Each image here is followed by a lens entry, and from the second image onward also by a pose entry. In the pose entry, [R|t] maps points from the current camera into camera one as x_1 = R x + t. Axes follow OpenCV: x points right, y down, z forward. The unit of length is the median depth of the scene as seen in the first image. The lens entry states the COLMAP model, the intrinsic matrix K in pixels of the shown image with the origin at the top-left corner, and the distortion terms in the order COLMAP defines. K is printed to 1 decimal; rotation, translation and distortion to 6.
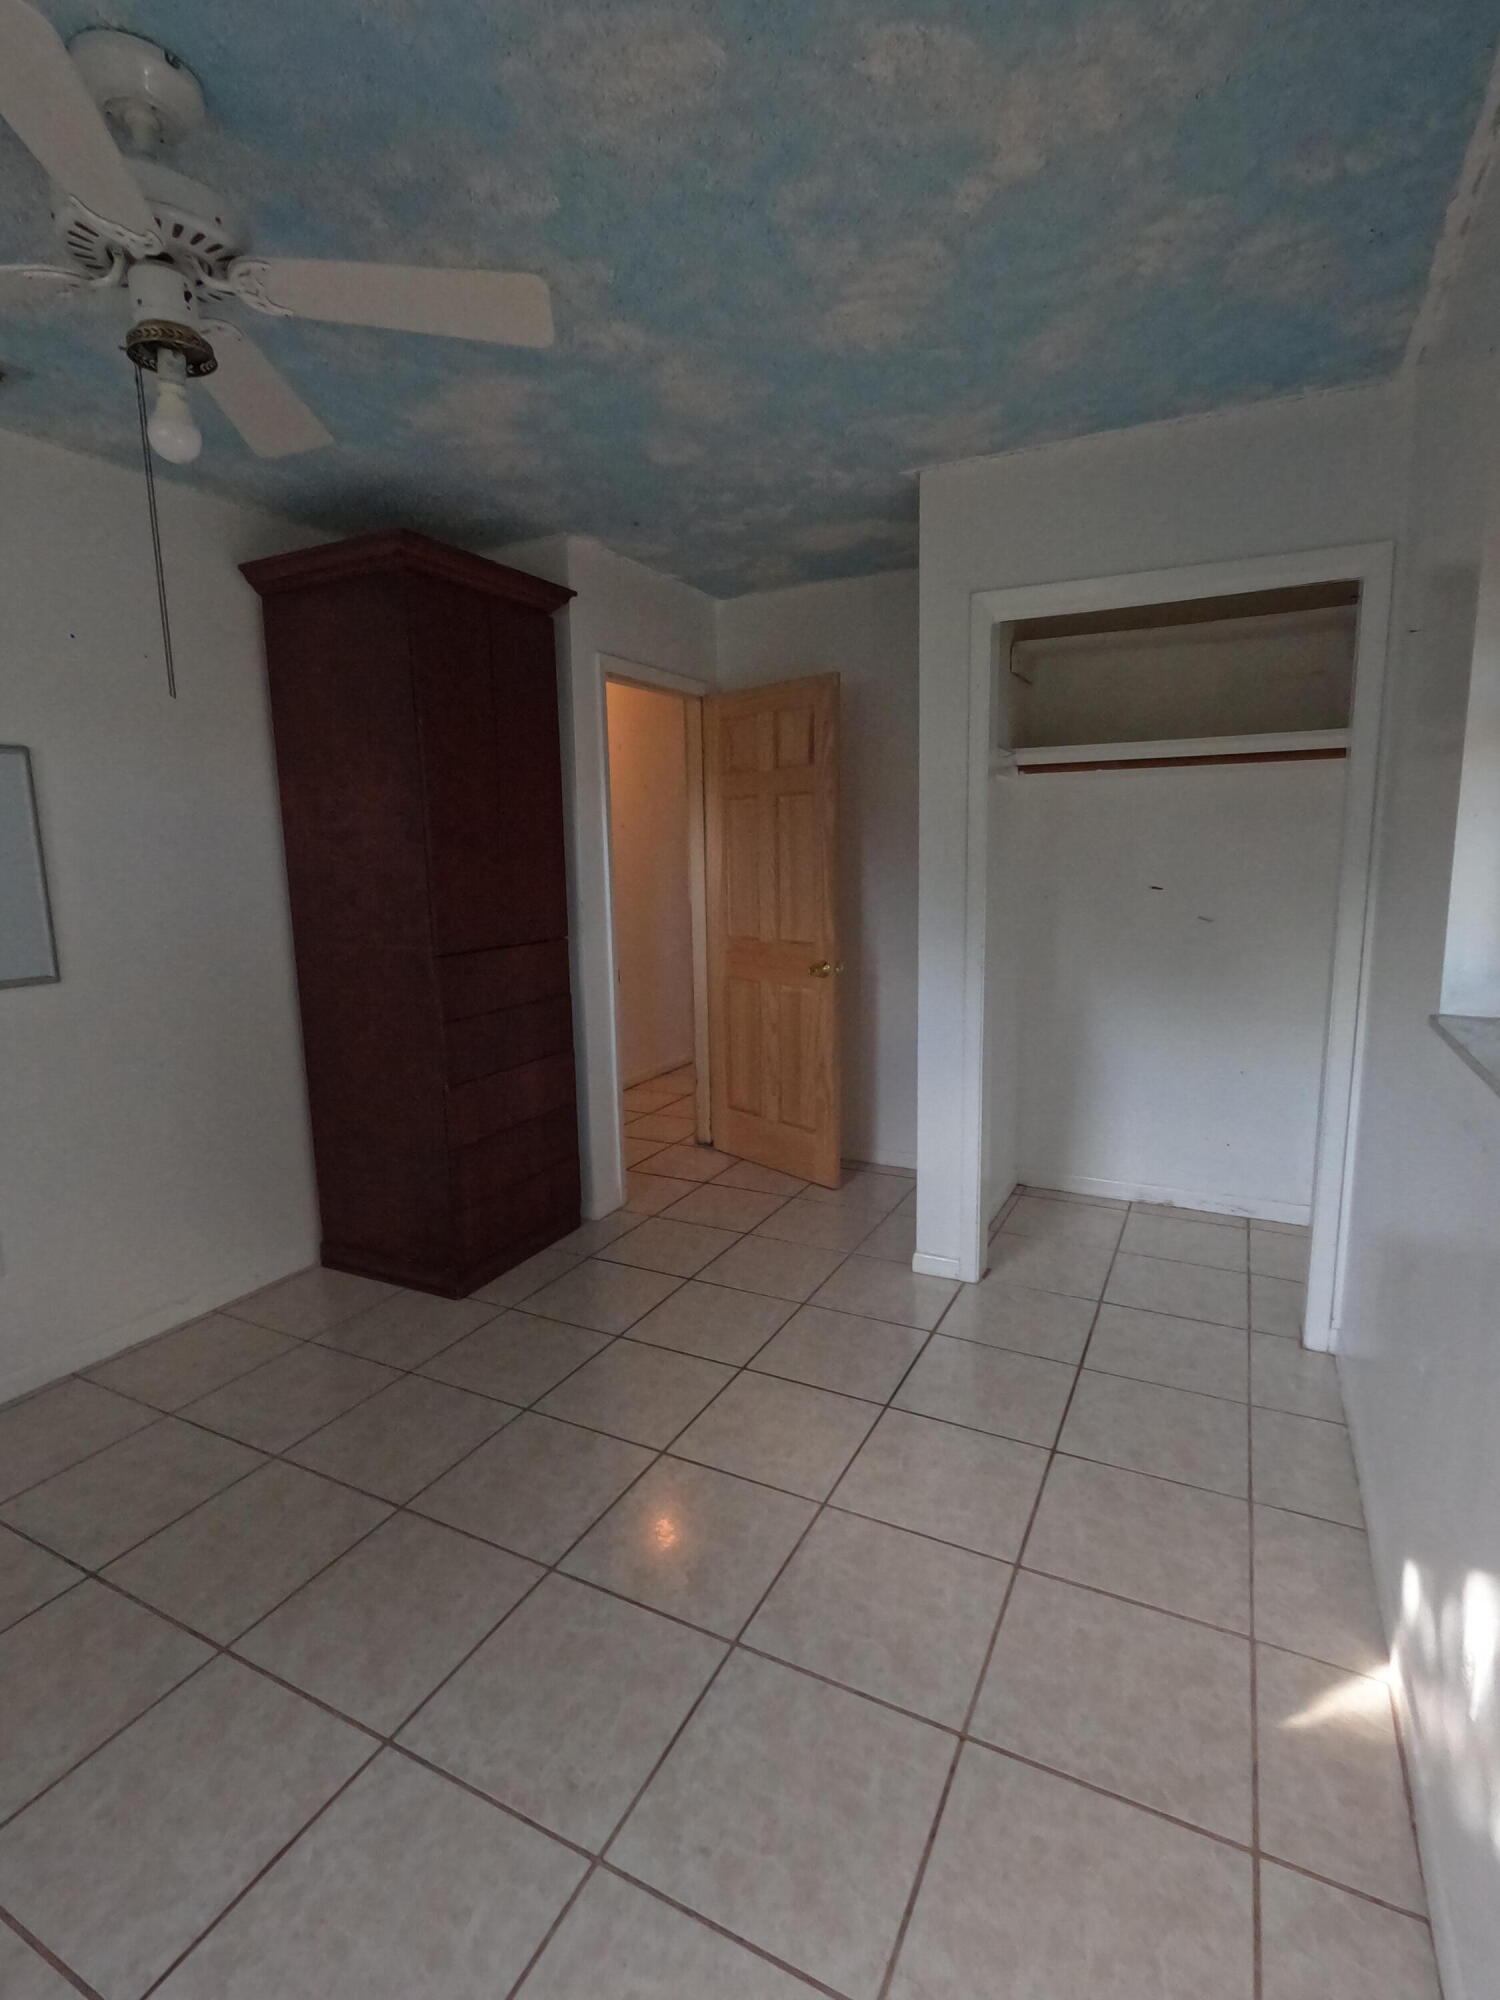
lens RADIAL K [[952.7, 0, 750.3], [0, 952.7, 1008.0], [0, 0, 1]] dist [-0.000089, 0.000453]
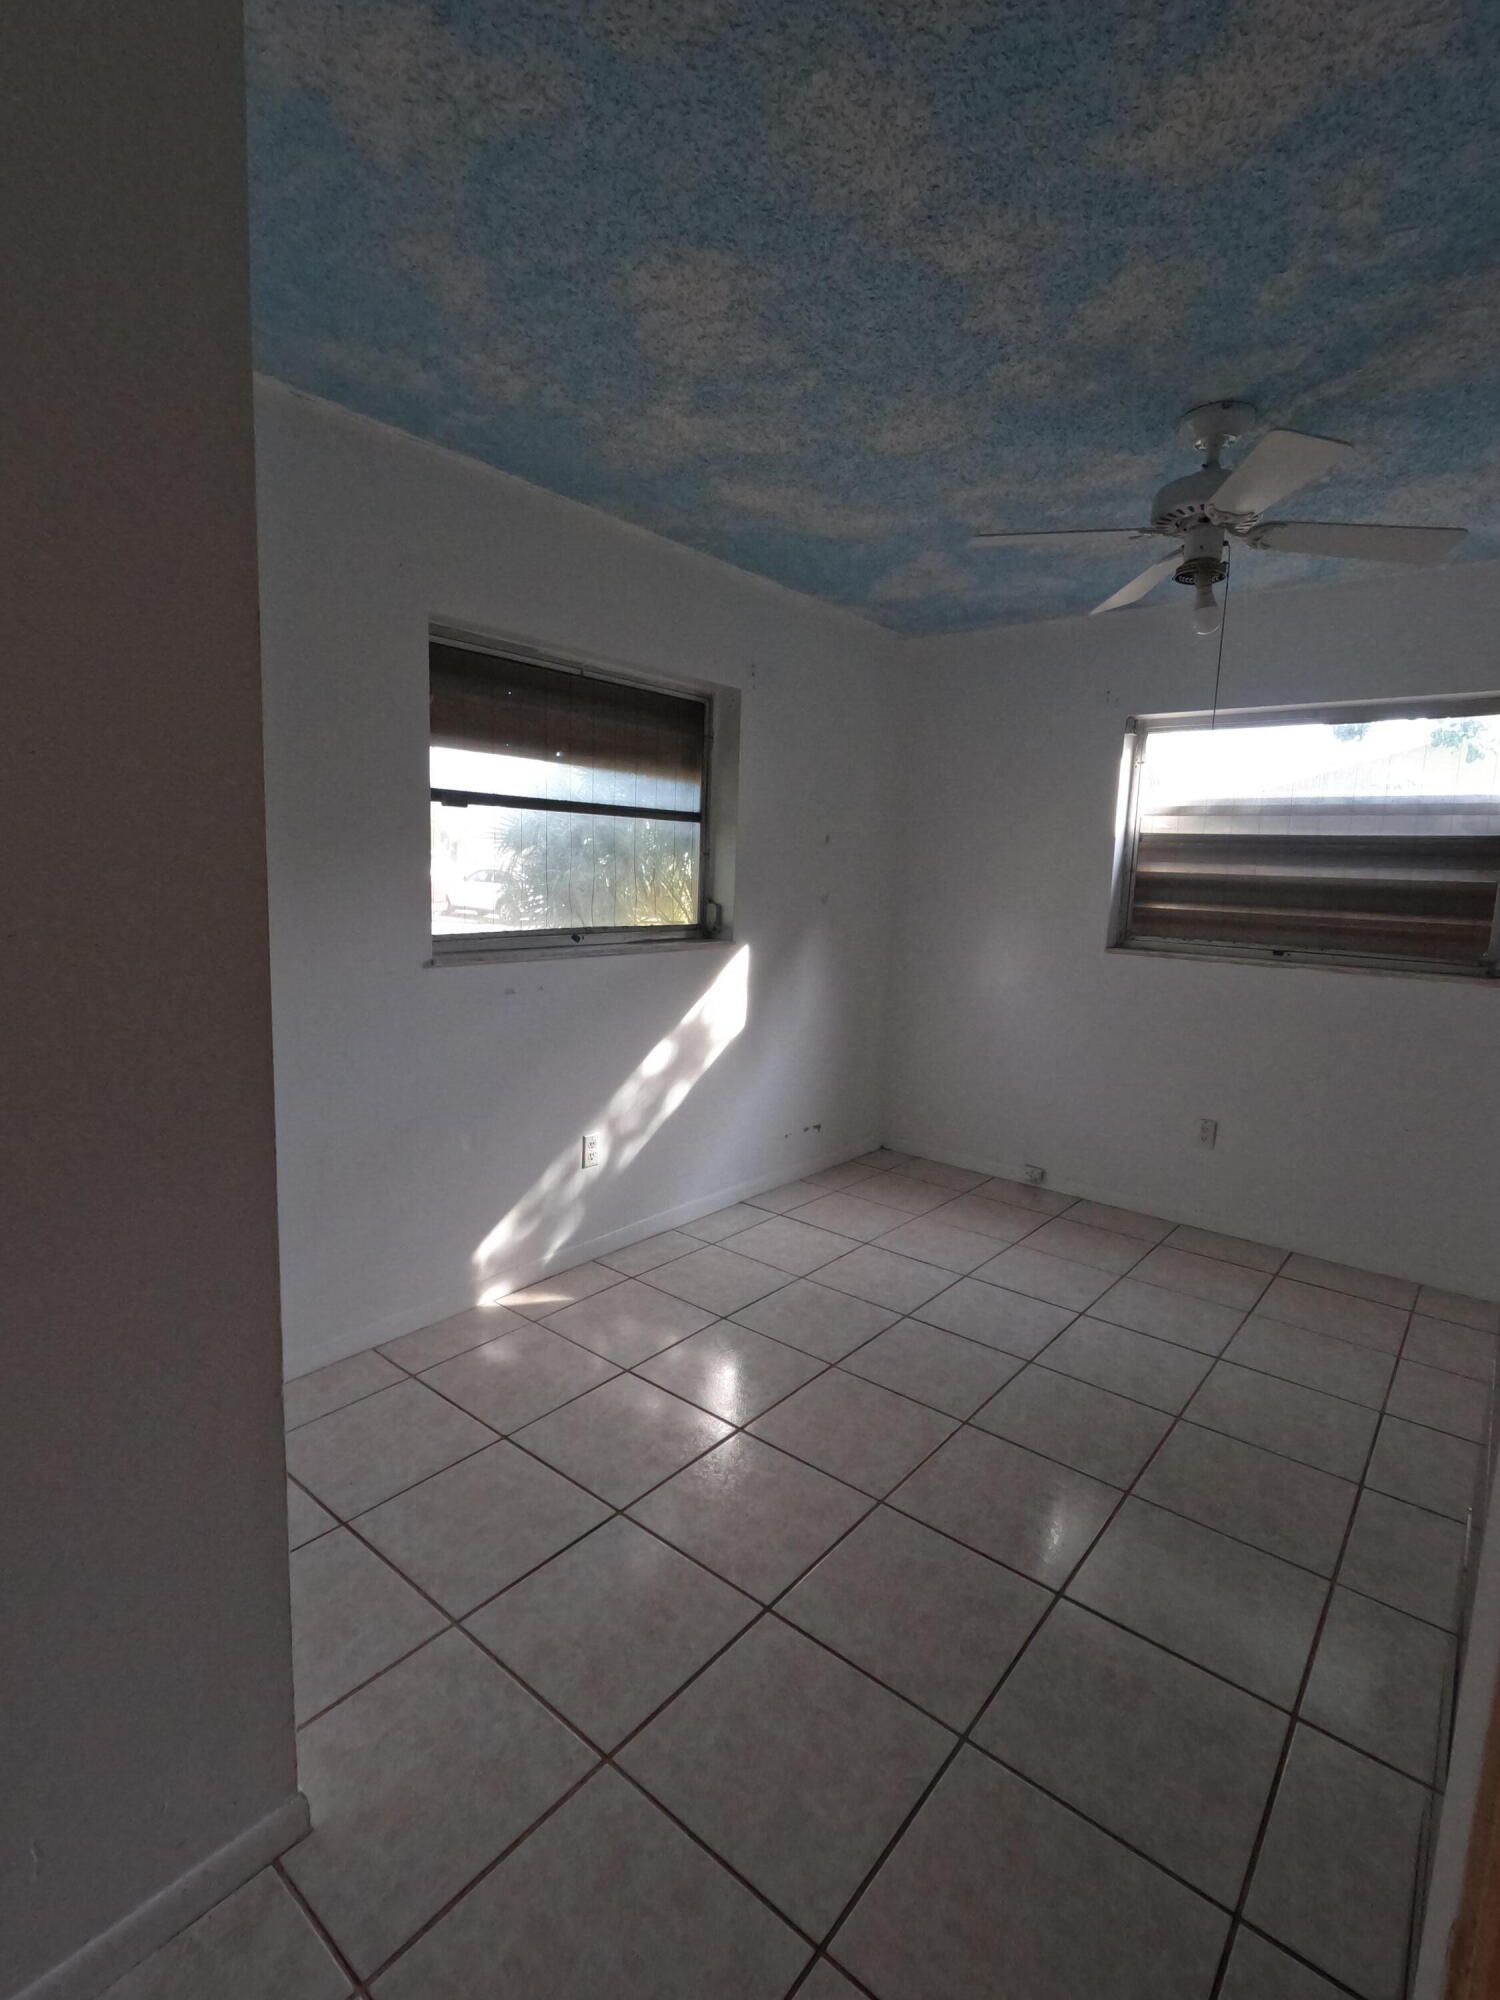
lens RADIAL K [[952.7, 0, 750.0], [0, 952.7, 991.2], [0, 0, 1]] dist [-0.000089, 0.000453]
pose [[-0.975607, -0.047209, 0.214390, -0.198625], [0.015703, 0.959094, 0.282652, -0.394956], [-0.218963, 0.279123, -0.934957, 2.411660]]
